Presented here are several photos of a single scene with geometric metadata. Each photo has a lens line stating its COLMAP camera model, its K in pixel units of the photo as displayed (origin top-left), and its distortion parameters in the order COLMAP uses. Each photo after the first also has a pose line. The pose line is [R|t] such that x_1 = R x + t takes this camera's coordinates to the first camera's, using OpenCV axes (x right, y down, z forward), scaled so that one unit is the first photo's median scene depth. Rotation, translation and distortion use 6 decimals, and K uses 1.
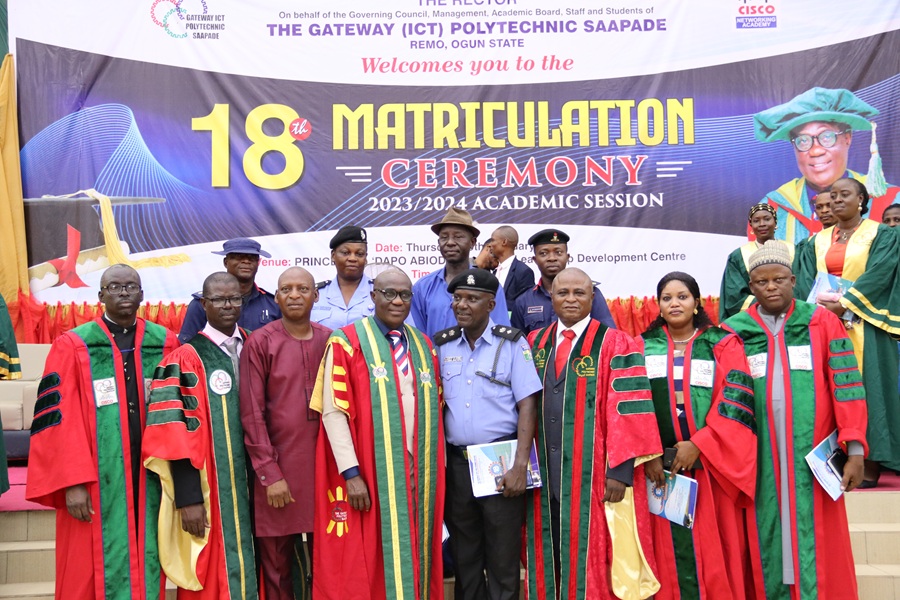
lens RADIAL K [[1211.6, 0, 448.6], [0, 1211.6, 298.4], [0, 0, 1]] dist [0.023632, 0.000000]
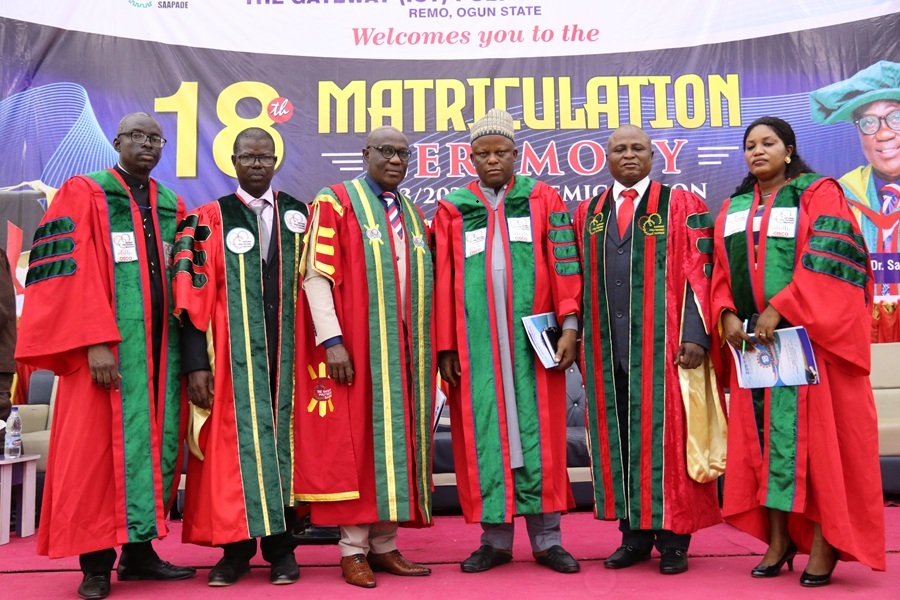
lens RADIAL K [[924.3, 0, 452.3], [0, 924.3, 302.7], [0, 0, 1]] dist [-0.027165, 0.000000]
pose [[0.999985, -0.001371, 0.005243, -0.004653], [0.001437, 0.999919, -0.012614, 0.004751], [-0.005225, 0.012622, 0.999907, 0.352179]]
